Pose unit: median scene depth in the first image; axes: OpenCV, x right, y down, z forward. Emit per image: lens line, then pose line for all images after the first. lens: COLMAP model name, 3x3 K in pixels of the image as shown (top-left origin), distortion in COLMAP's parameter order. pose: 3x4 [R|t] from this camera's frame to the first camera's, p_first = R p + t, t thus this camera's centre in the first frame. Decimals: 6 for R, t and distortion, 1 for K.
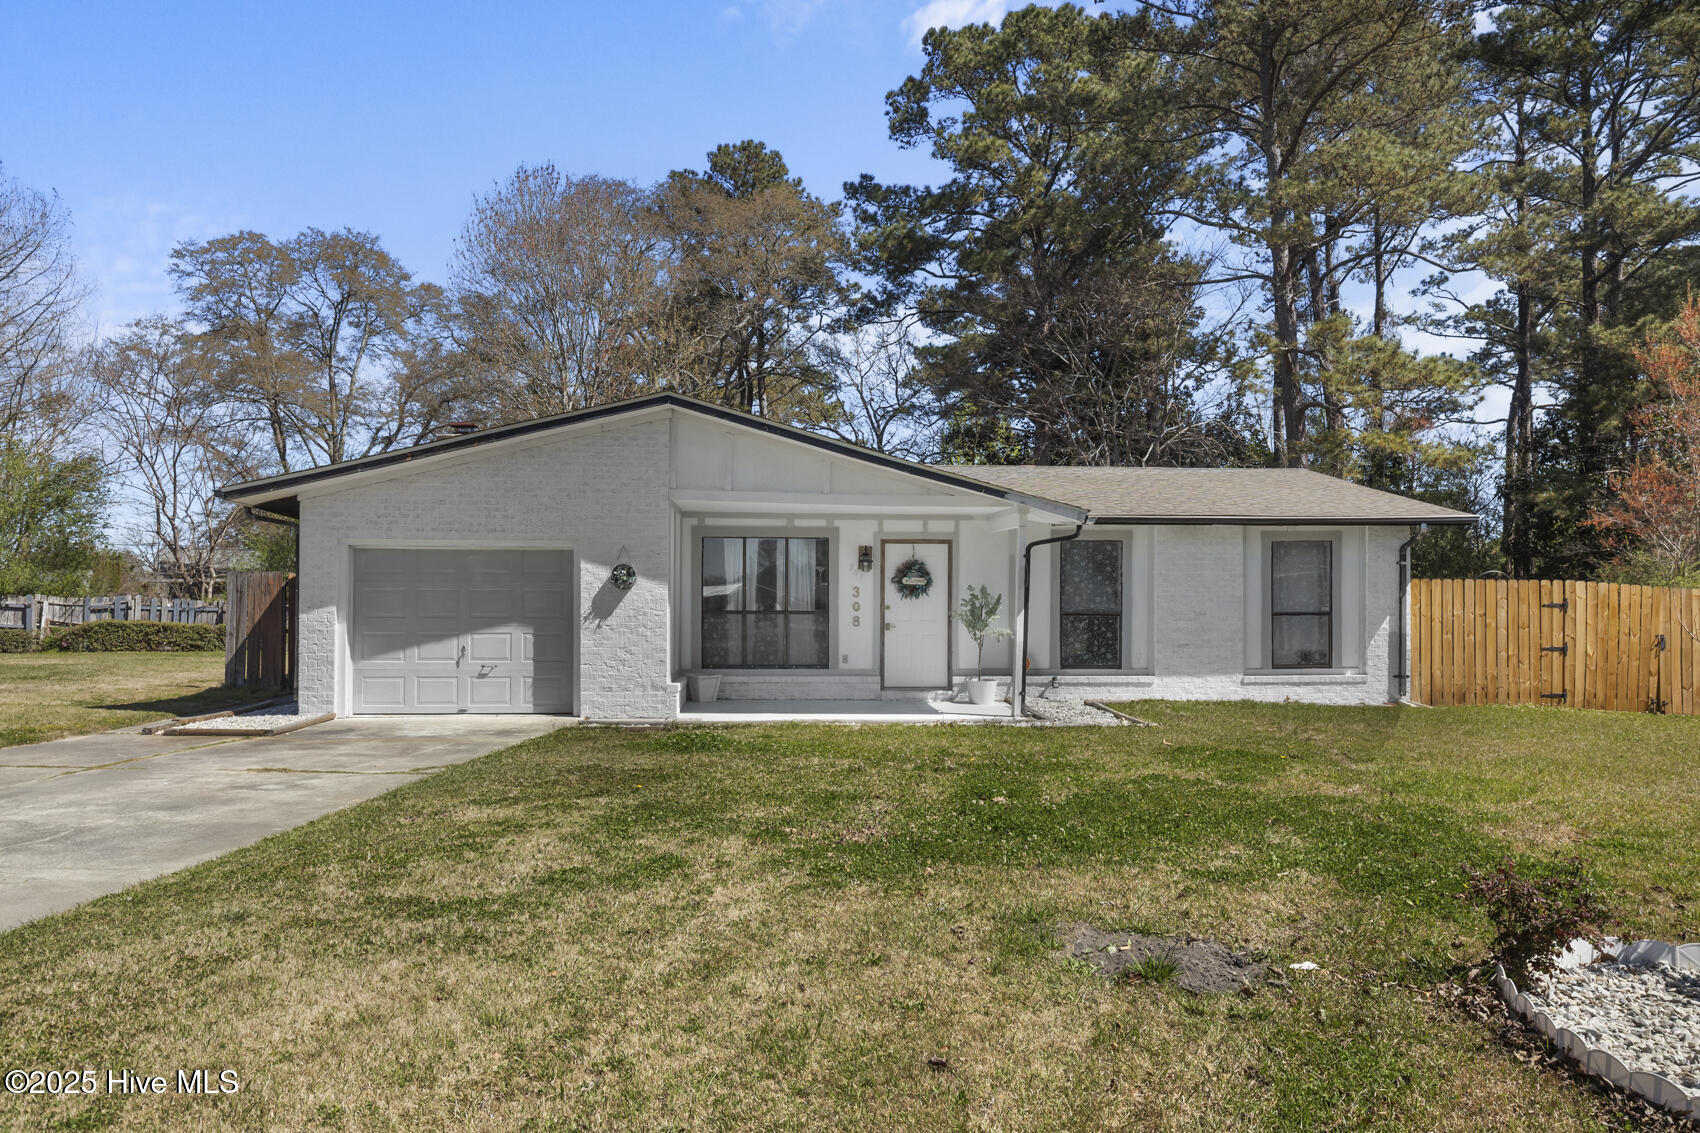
lens RADIAL K [[1131.0, 0, 850.6], [0, 1131.0, 576.4], [0, 0, 1]] dist [0.010039, 0.003300]
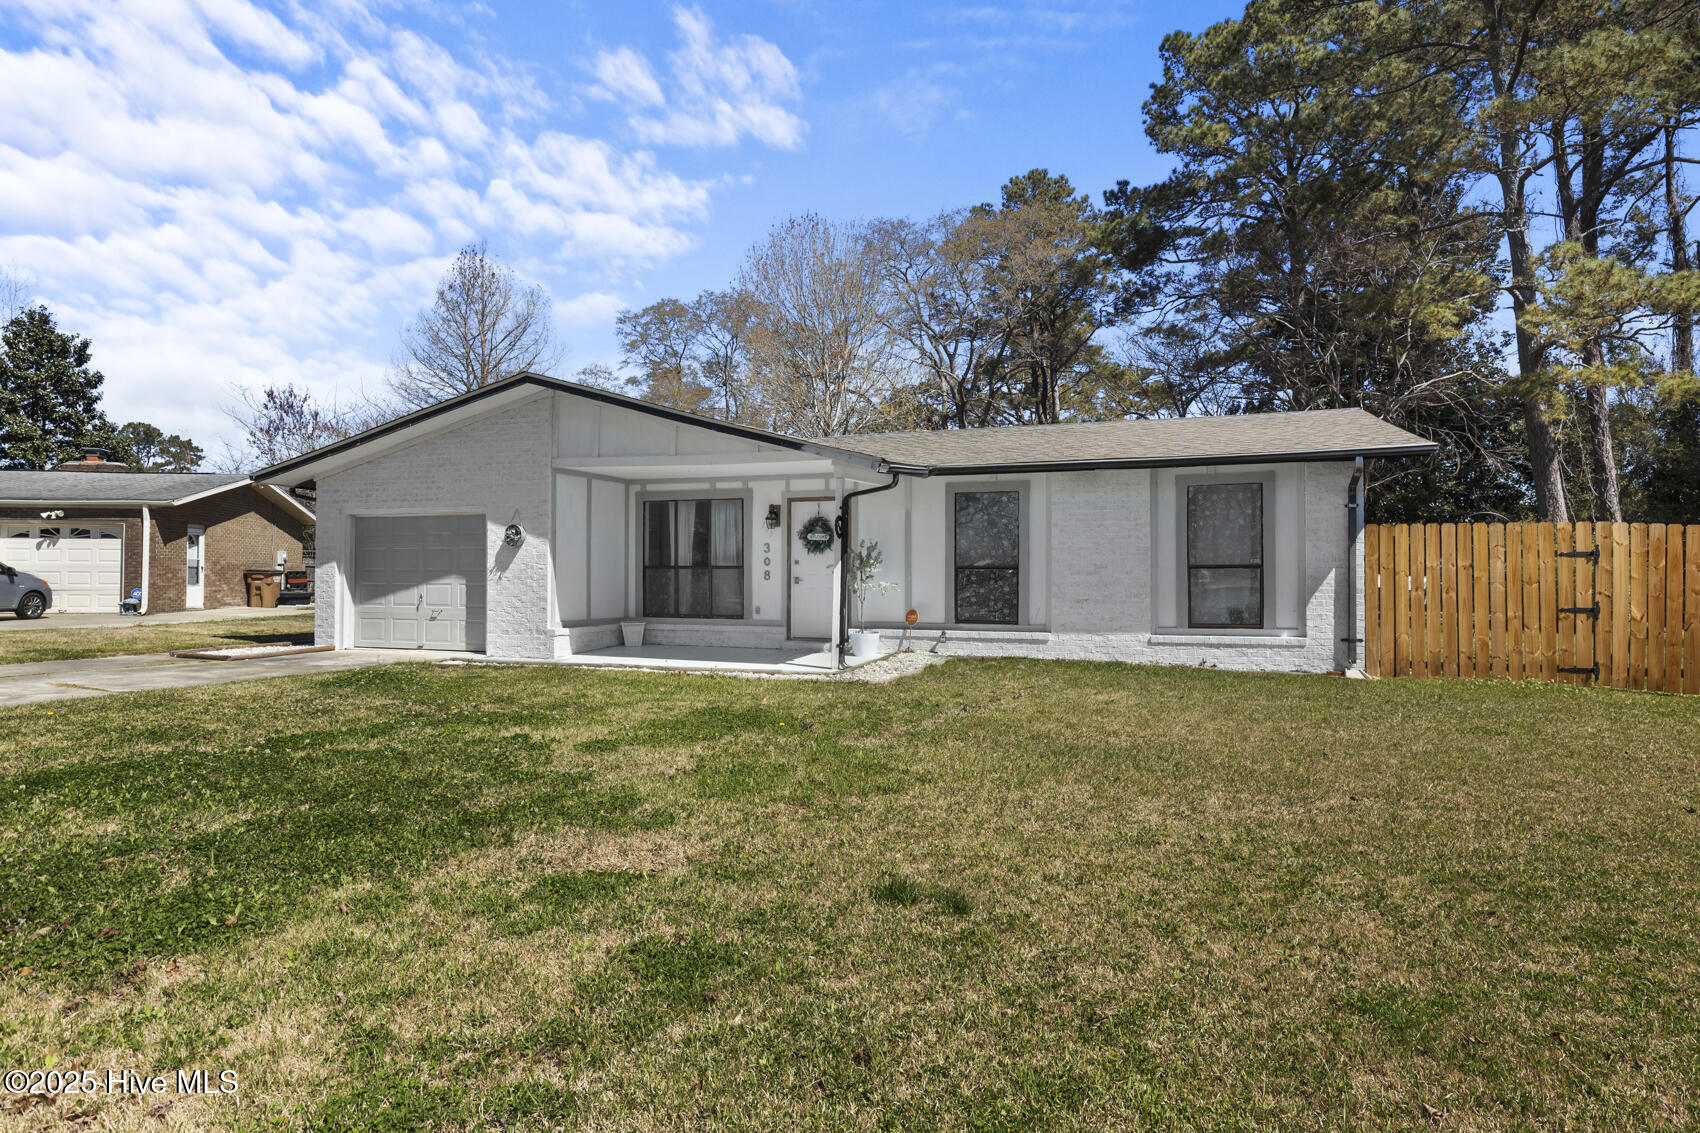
lens RADIAL K [[910.2, 0, 851.3], [0, 910.2, 553.1], [0, 0, 1]] dist [0.002861, 0.000644]
pose [[0.921187, -0.009860, -0.388995, 0.408667], [0.012840, 0.999905, 0.005064, 0.015220], [0.388908, -0.009659, 0.921226, 0.233349]]
